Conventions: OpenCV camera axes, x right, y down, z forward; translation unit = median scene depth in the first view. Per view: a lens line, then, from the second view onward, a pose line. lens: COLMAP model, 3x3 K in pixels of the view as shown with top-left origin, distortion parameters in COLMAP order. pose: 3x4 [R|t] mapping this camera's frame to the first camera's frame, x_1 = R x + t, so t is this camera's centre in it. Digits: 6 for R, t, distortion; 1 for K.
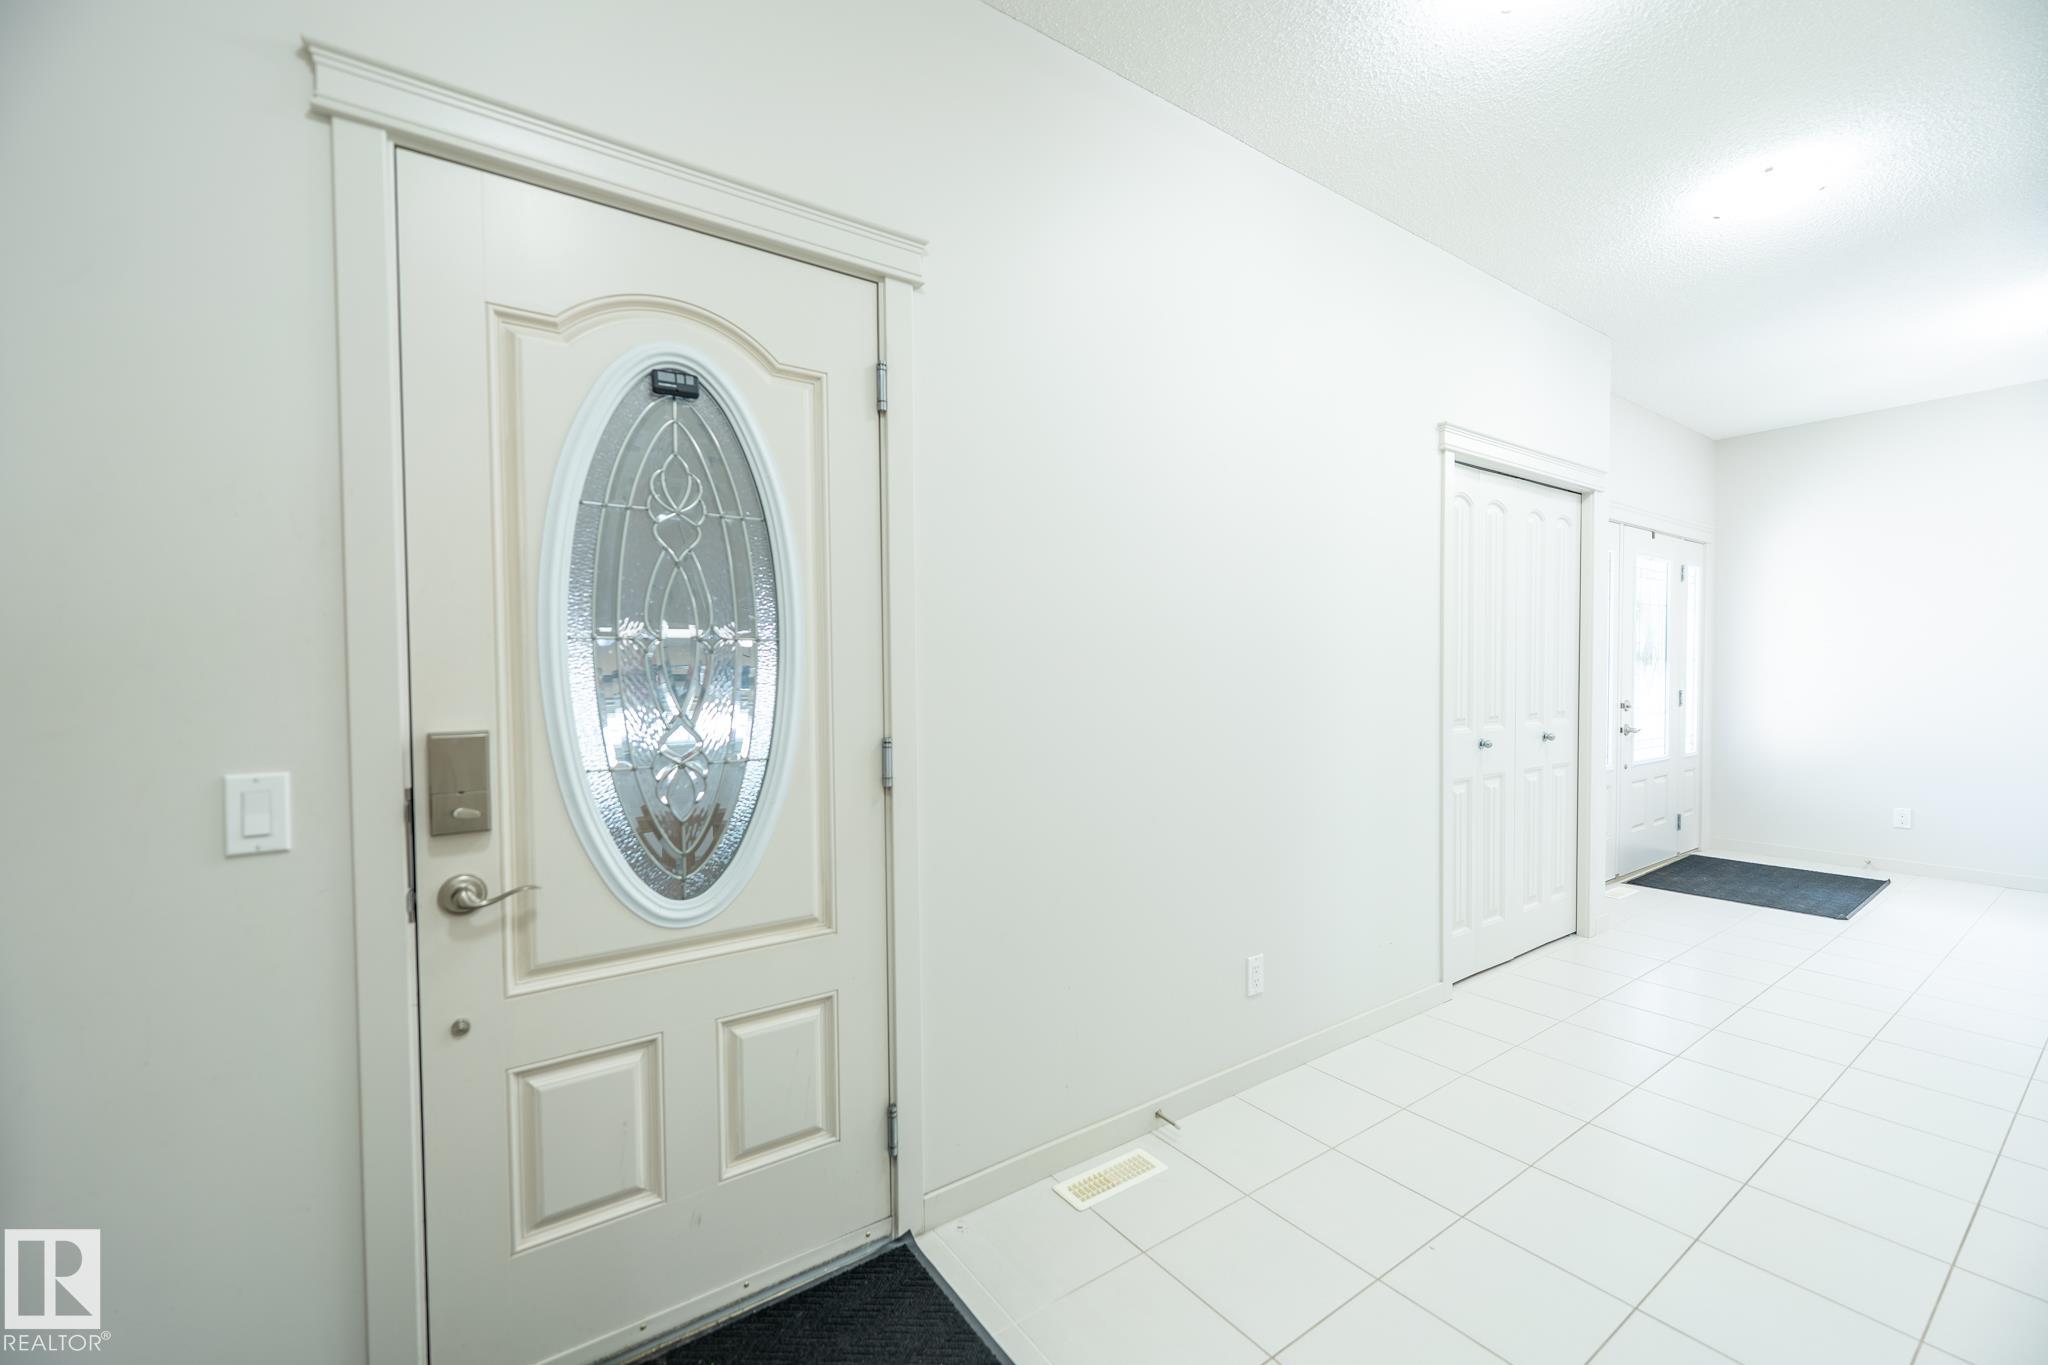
lens RADIAL K [[825.6, 0, 1023.3], [0, 825.6, 690.2], [0, 0, 1]] dist [0.000591, -0.000280]
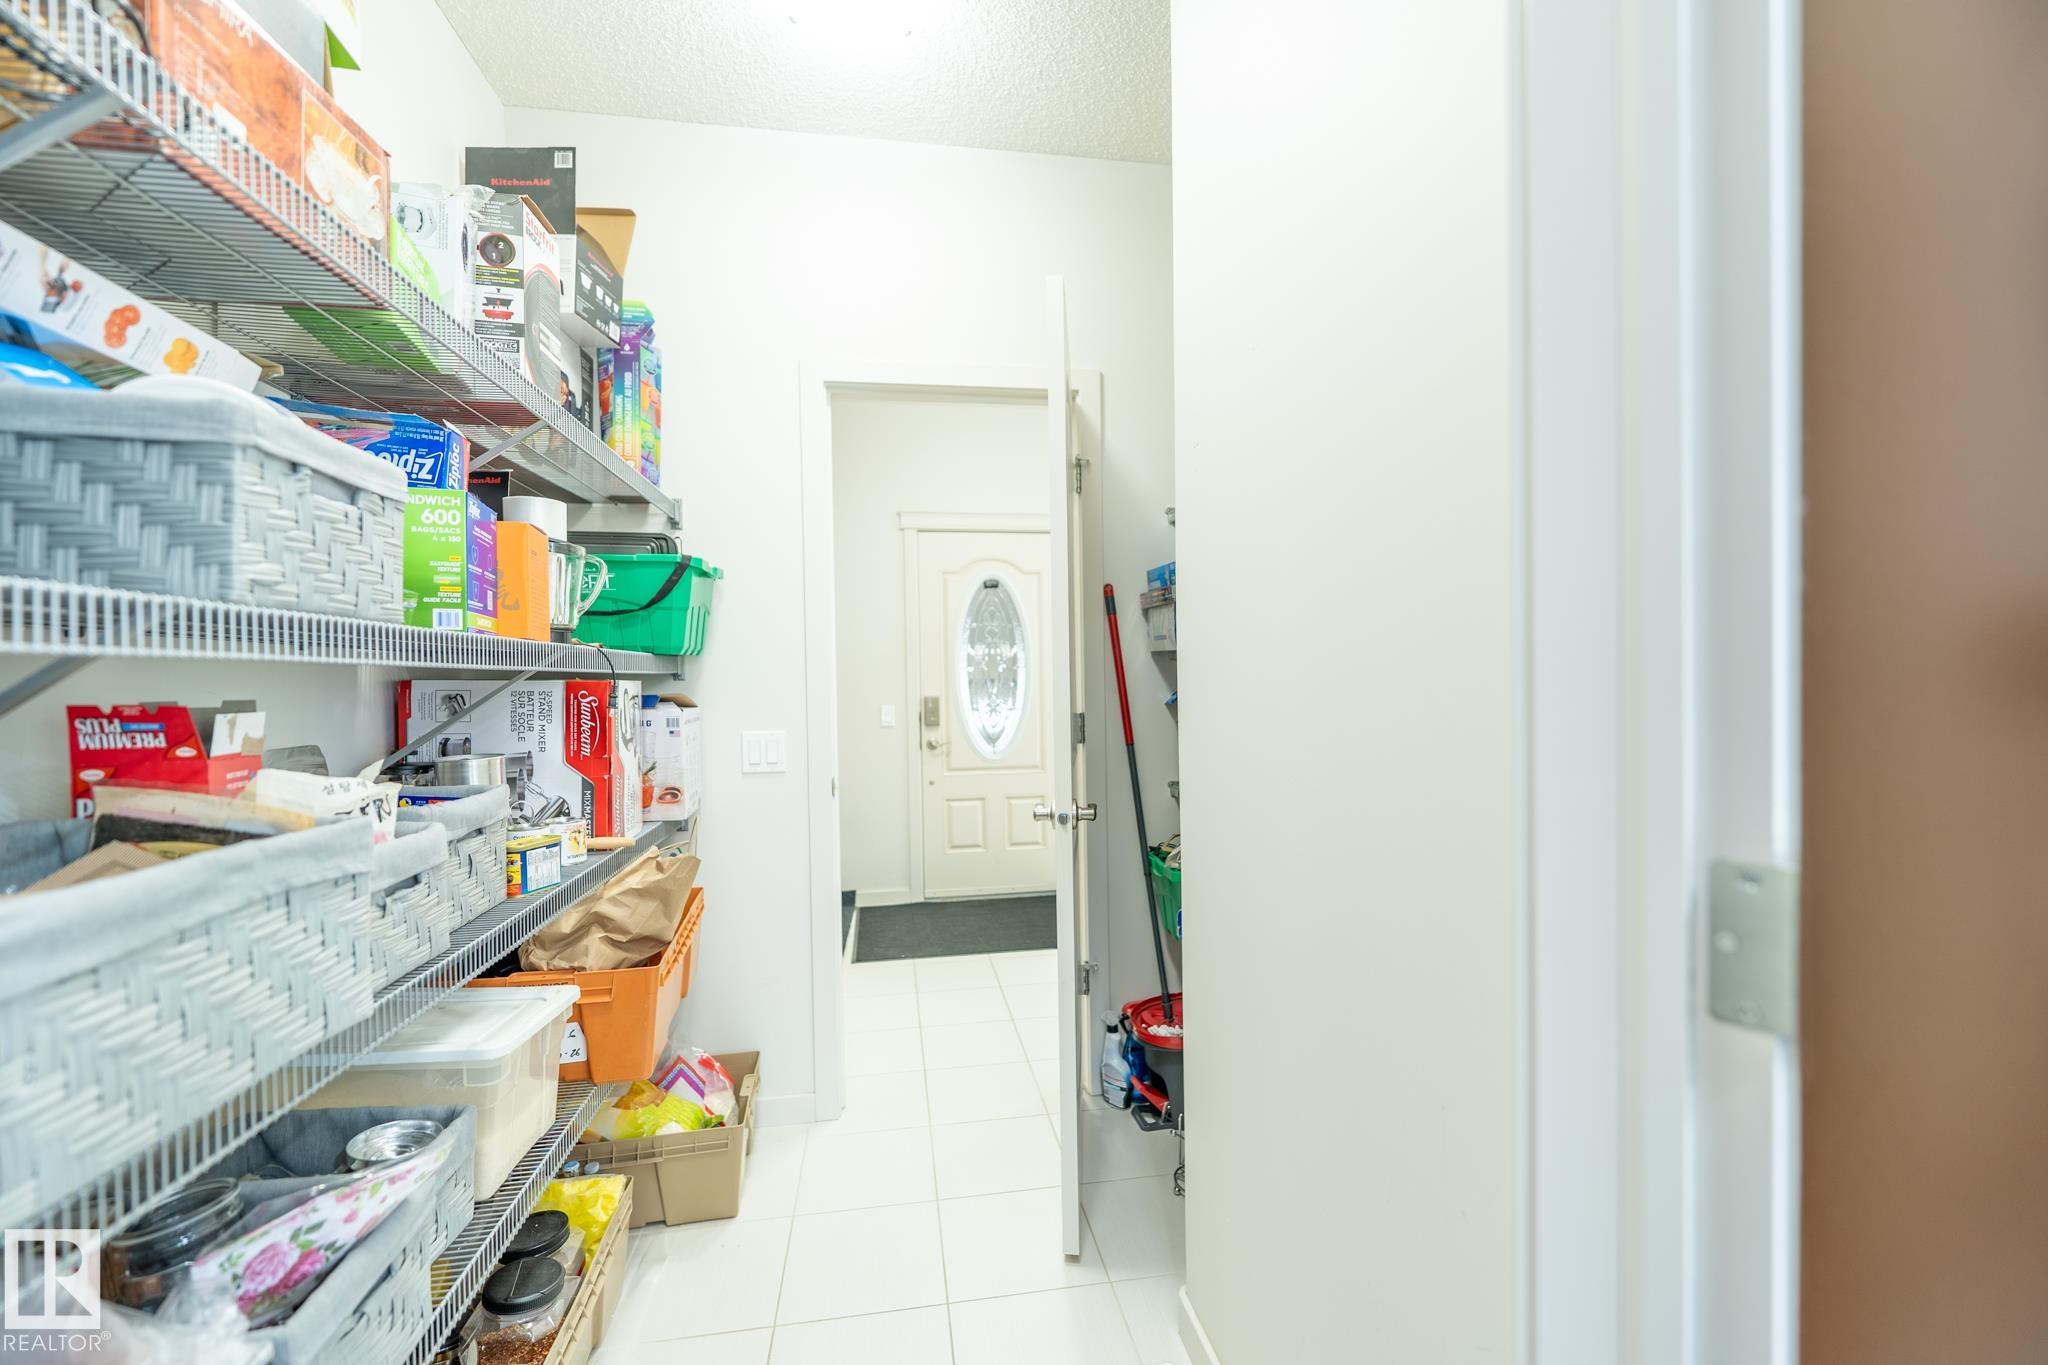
lens RADIAL K [[825.6, 0, 1024.5], [0, 825.6, 679.8], [0, 0, 1]] dist [0.000591, -0.000280]
pose [[0.898726, 0.001654, -0.438508, 1.131740], [-0.002469, 0.999996, -0.001289, -0.014966], [0.438504, 0.002241, 0.898726, -1.857349]]
